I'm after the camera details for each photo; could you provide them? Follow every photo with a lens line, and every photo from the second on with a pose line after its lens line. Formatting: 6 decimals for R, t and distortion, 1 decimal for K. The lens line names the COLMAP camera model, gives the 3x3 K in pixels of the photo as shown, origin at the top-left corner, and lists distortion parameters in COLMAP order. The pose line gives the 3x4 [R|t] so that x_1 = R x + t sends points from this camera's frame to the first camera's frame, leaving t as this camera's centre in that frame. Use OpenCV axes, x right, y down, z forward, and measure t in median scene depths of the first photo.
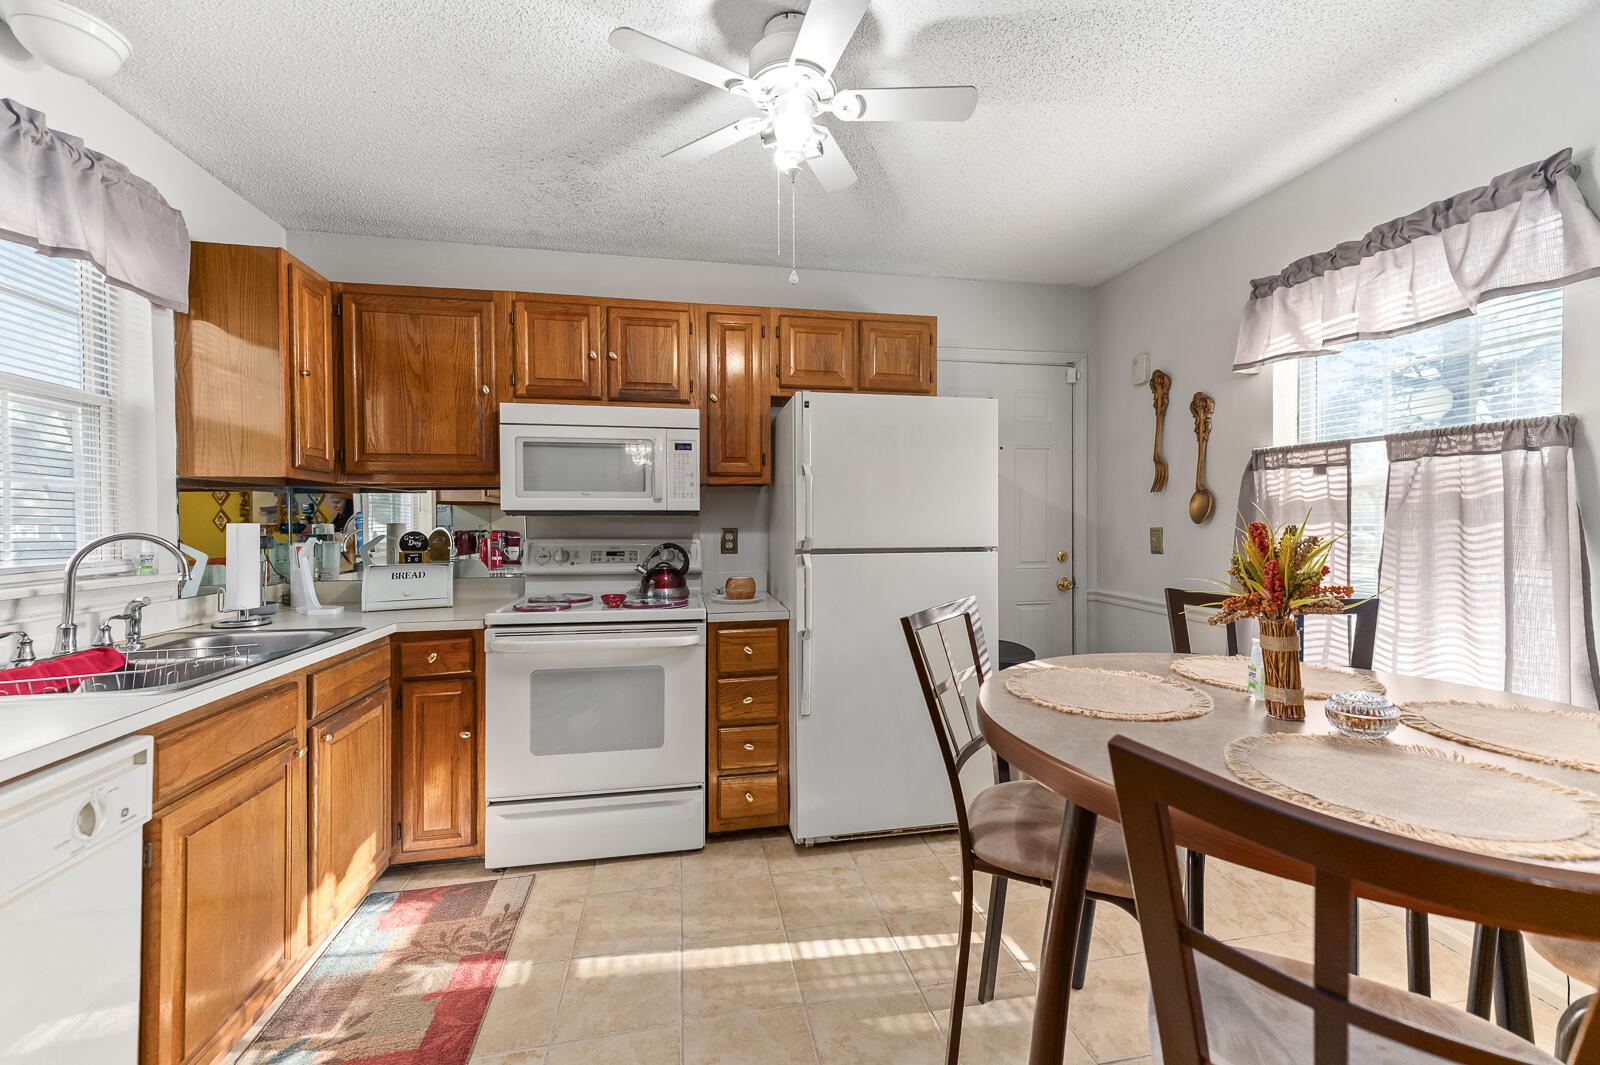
lens RADIAL K [[631.0, 0, 797.1], [0, 631.0, 525.0], [0, 0, 1]] dist [0.000231, 0.000011]
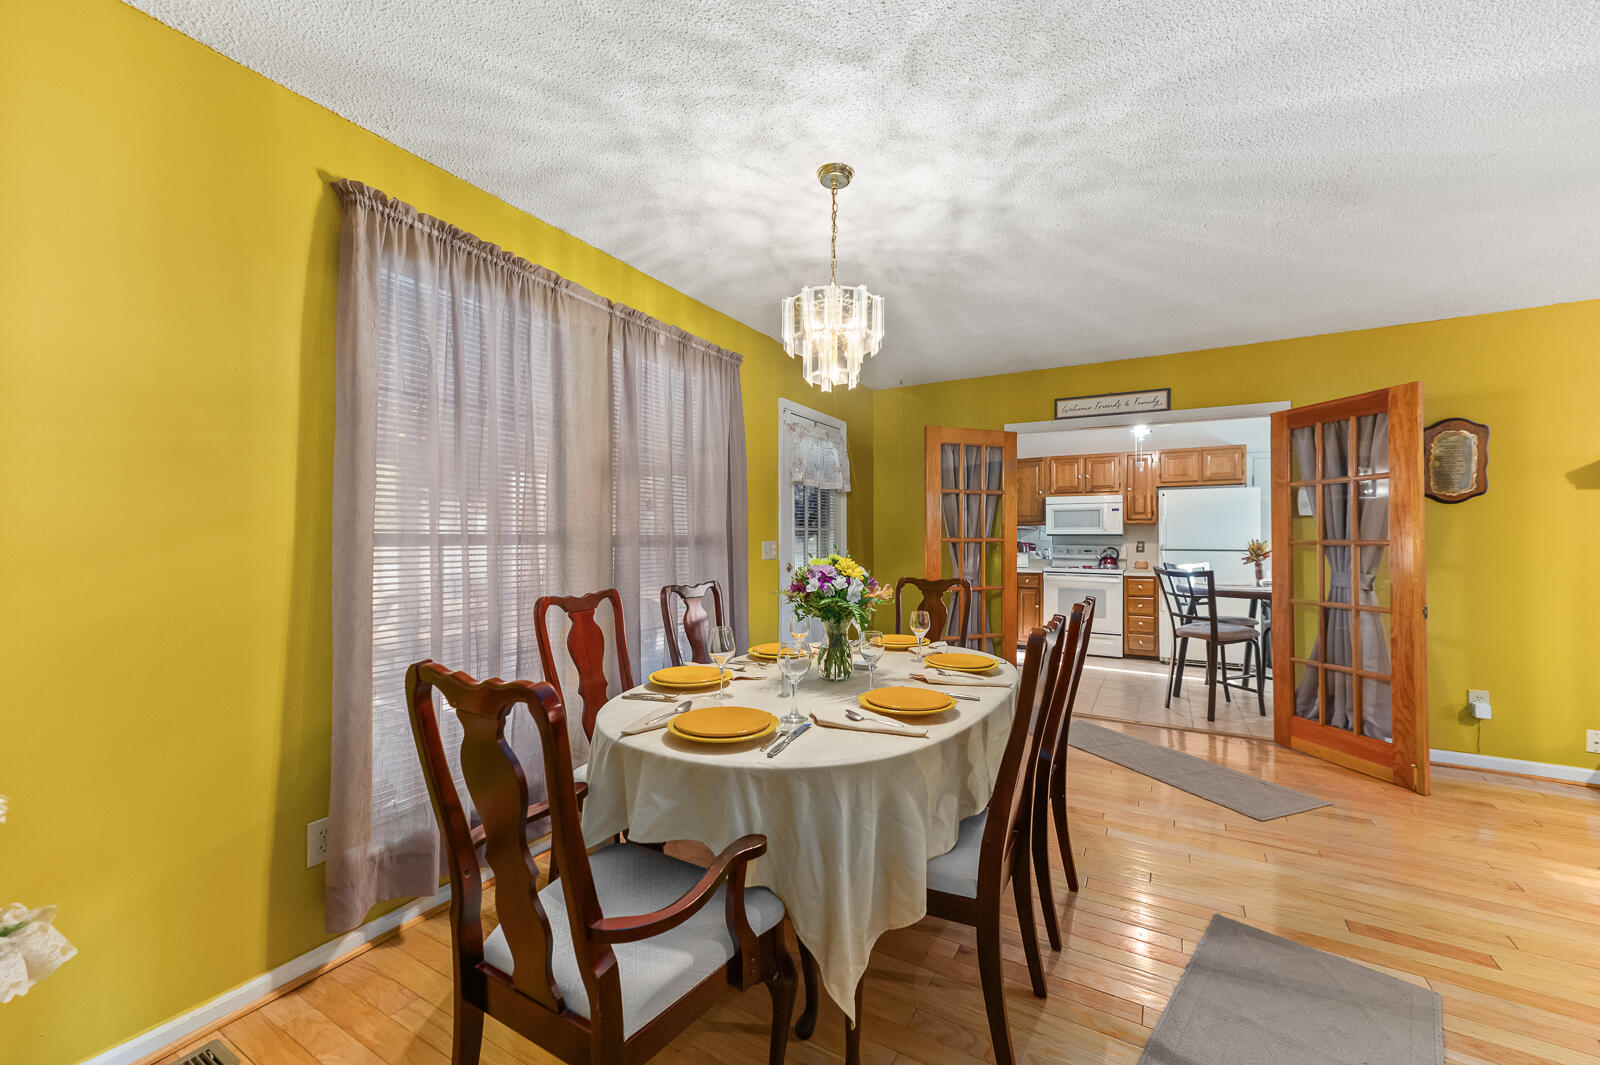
lens RADIAL K [[631.0, 0, 799.0], [0, 631.0, 534.4], [0, 0, 1]] dist [0.000231, 0.000011]
pose [[0.759811, 0.004071, -0.650132, 0.524942], [-0.008331, 0.999959, -0.003475, -0.002452], [0.650091, 0.008056, 0.759814, -1.845934]]
